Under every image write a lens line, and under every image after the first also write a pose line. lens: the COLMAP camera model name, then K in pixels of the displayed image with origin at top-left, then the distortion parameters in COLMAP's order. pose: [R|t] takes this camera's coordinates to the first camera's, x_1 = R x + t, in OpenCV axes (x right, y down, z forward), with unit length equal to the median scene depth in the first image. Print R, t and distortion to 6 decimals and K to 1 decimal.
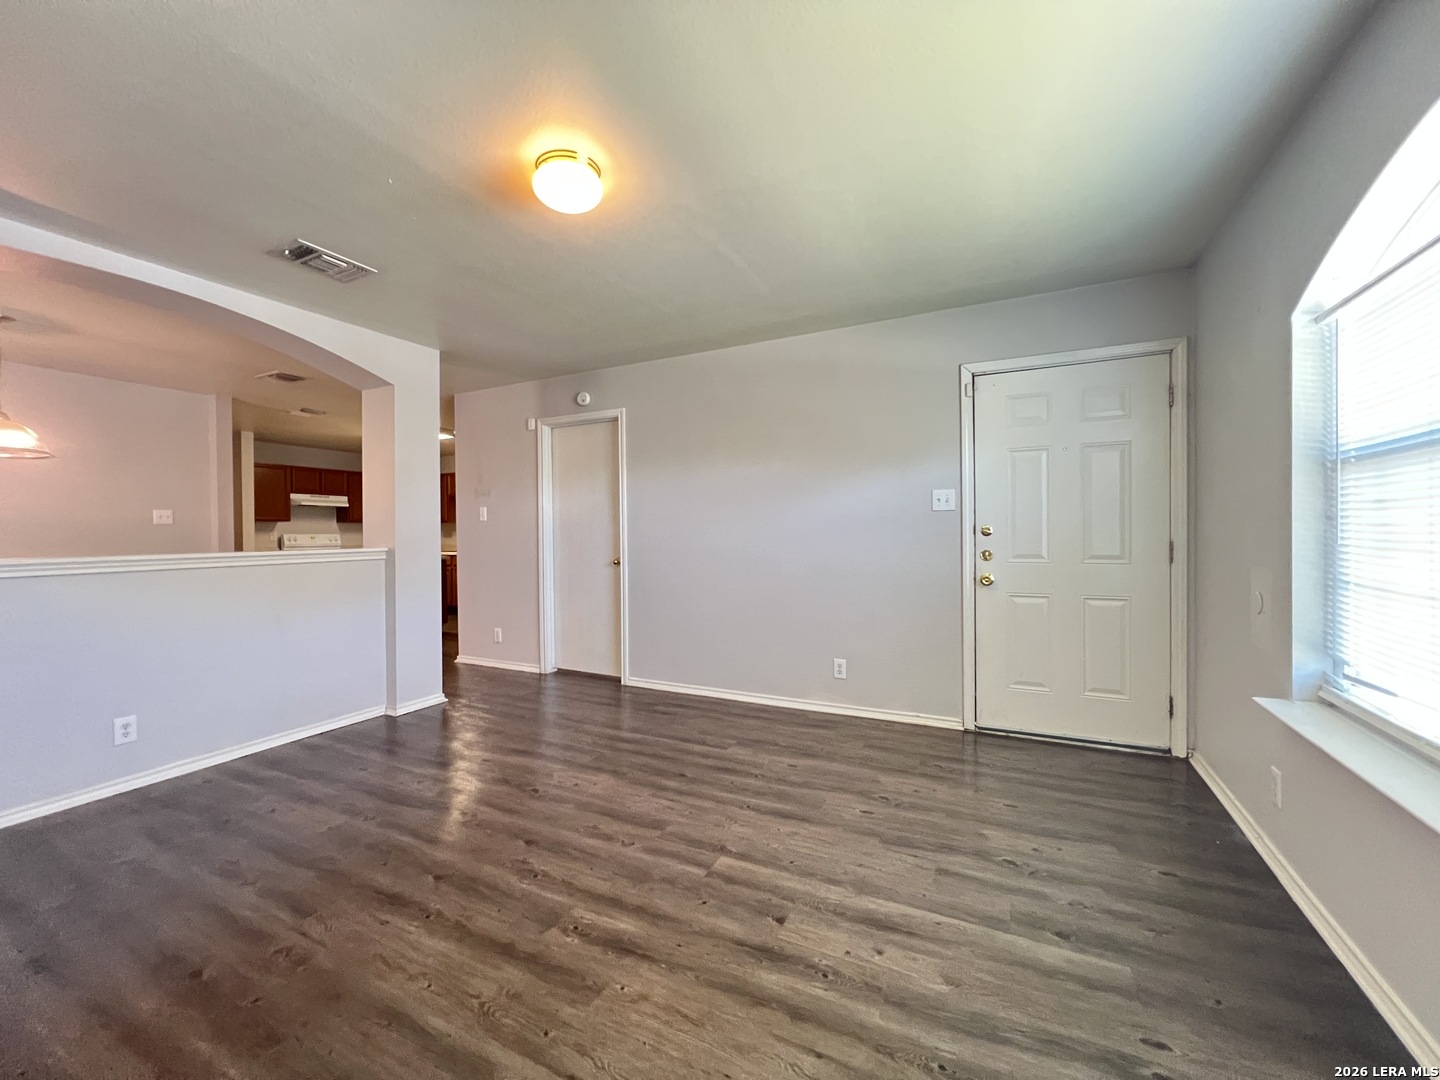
lens RADIAL K [[581.5, 0, 717.4], [0, 581.5, 538.1], [0, 0, 1]] dist [0.002193, 0.000287]
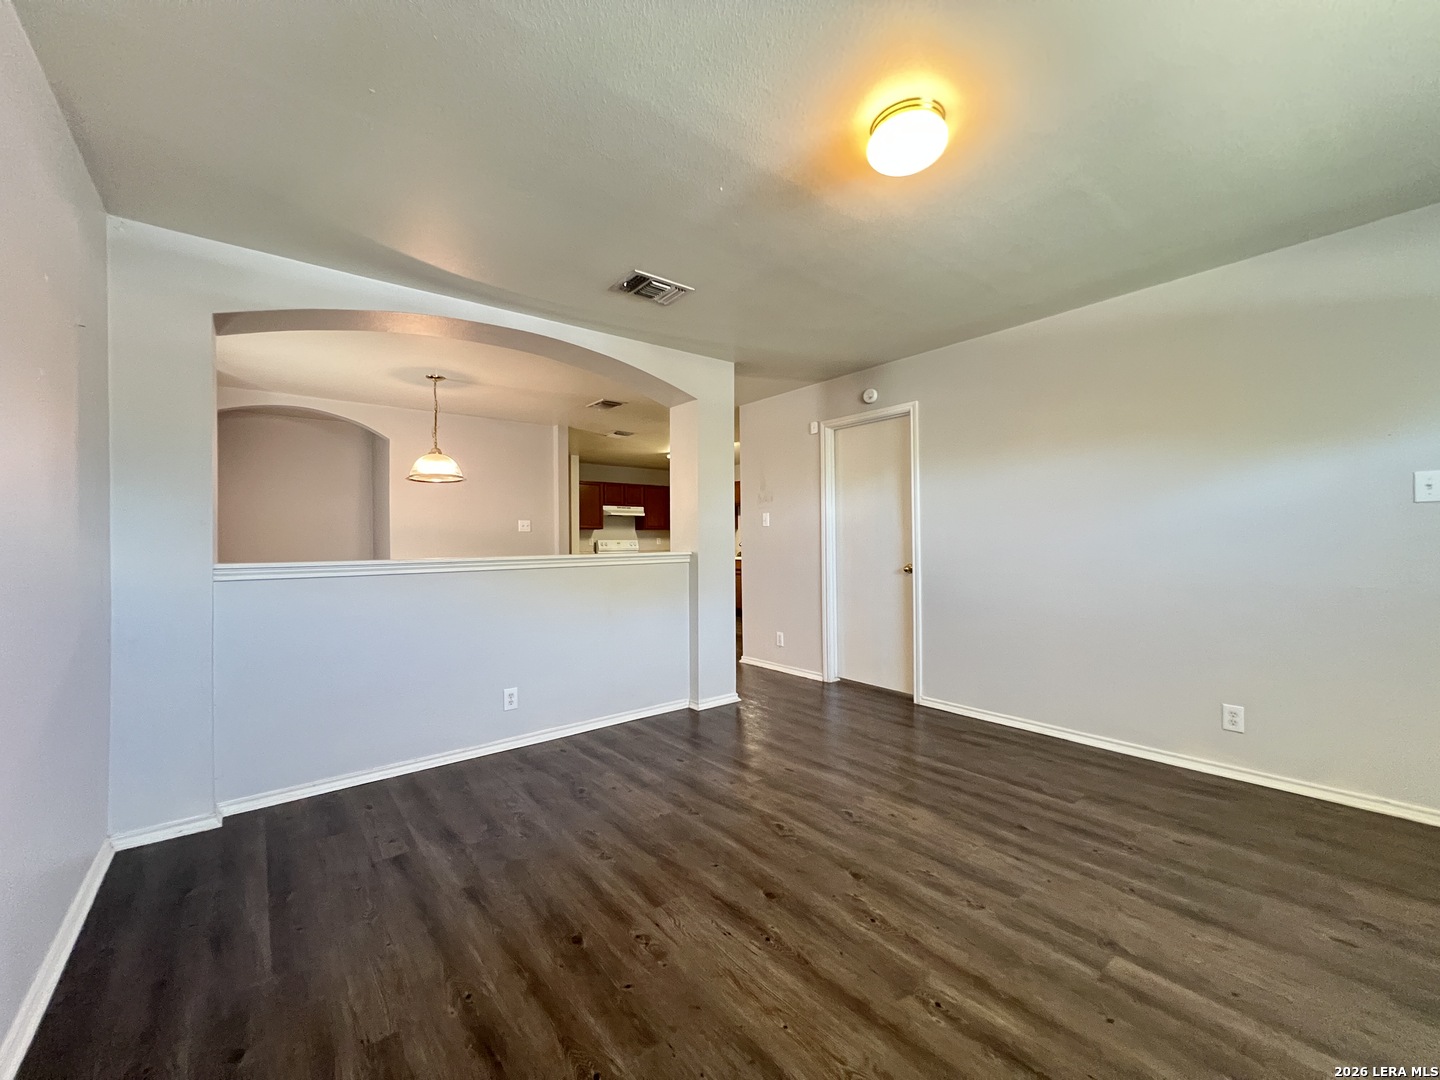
lens RADIAL K [[581.5, 0, 717.4], [0, 581.5, 538.1], [0, 0, 1]] dist [0.002193, 0.000287]
pose [[0.912497, -0.002807, -0.409073, -0.114699], [-0.001721, 0.999941, -0.010701, 0.004112], [0.409079, 0.010468, 0.912439, 0.058782]]
